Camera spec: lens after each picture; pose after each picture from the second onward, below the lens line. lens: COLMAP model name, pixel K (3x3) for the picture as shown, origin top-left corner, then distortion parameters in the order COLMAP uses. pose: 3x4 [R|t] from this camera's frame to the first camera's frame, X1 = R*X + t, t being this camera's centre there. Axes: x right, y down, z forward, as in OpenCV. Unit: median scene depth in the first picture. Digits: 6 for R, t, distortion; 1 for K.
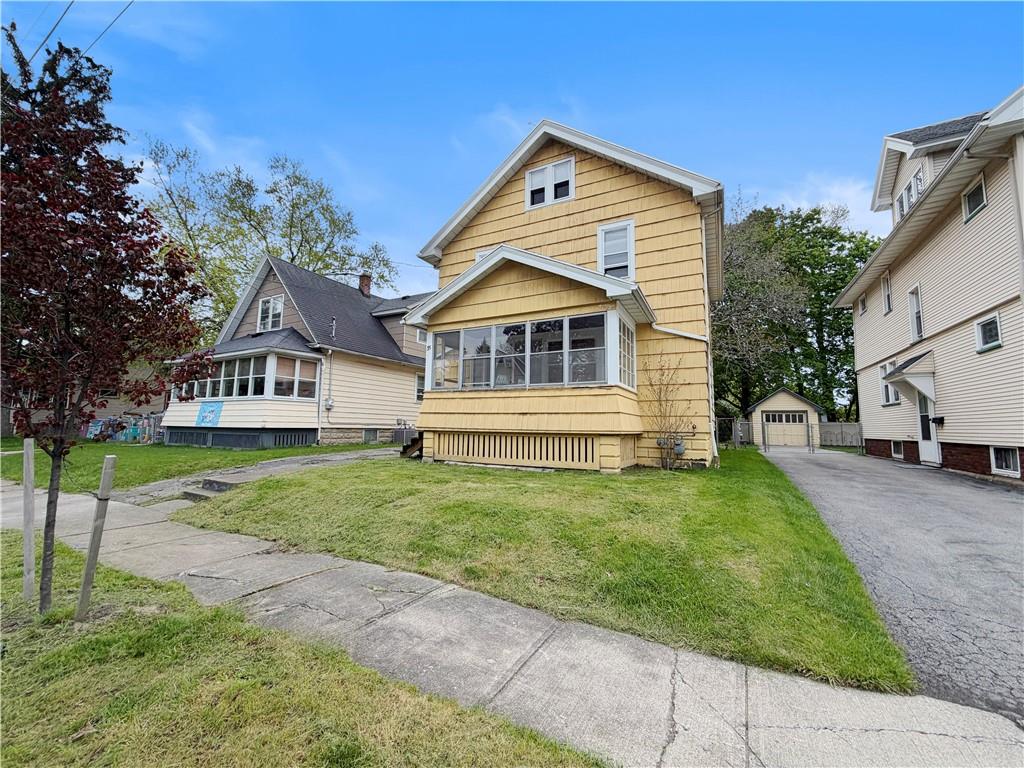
lens RADIAL K [[404.6, 0, 510.7], [0, 404.6, 382.3], [0, 0, 1]] dist [-0.003093, -0.000152]
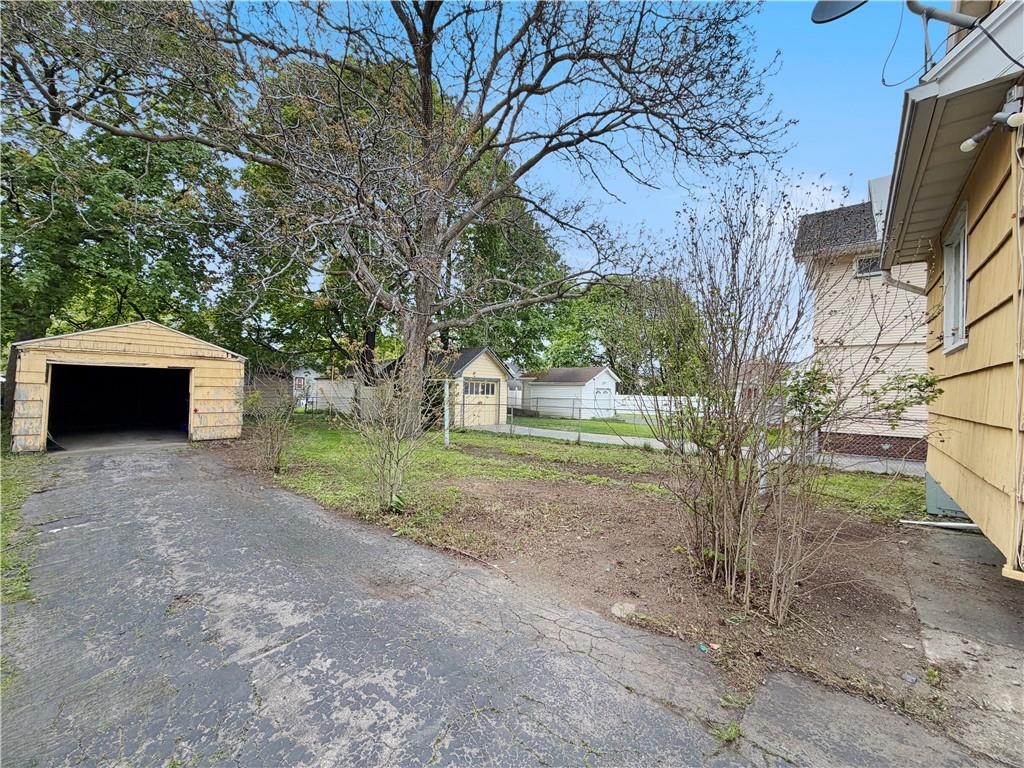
lens RADIAL K [[404.6, 0, 515.8], [0, 404.6, 387.7], [0, 0, 1]] dist [-0.003093, -0.000152]
pose [[0.210934, -0.005348, 0.977486, -0.066784], [-0.125593, 0.991548, 0.032527, 0.162575], [-0.969398, -0.129627, 0.208480, 2.312326]]
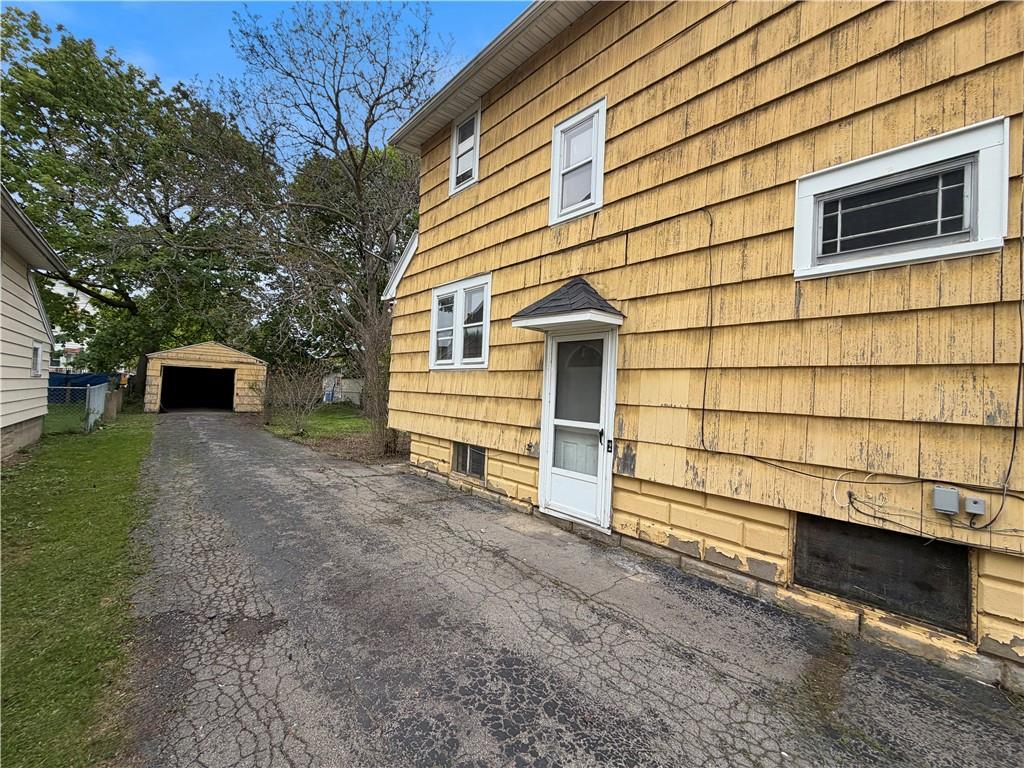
lens RADIAL K [[404.6, 0, 511.8], [0, 404.6, 384.0], [0, 0, 1]] dist [-0.003093, -0.000152]
pose [[0.336066, 0.019452, 0.941638, -0.501223], [-0.142688, 0.989298, 0.030488, 0.086479], [-0.930967, -0.144607, 0.335245, 1.585414]]
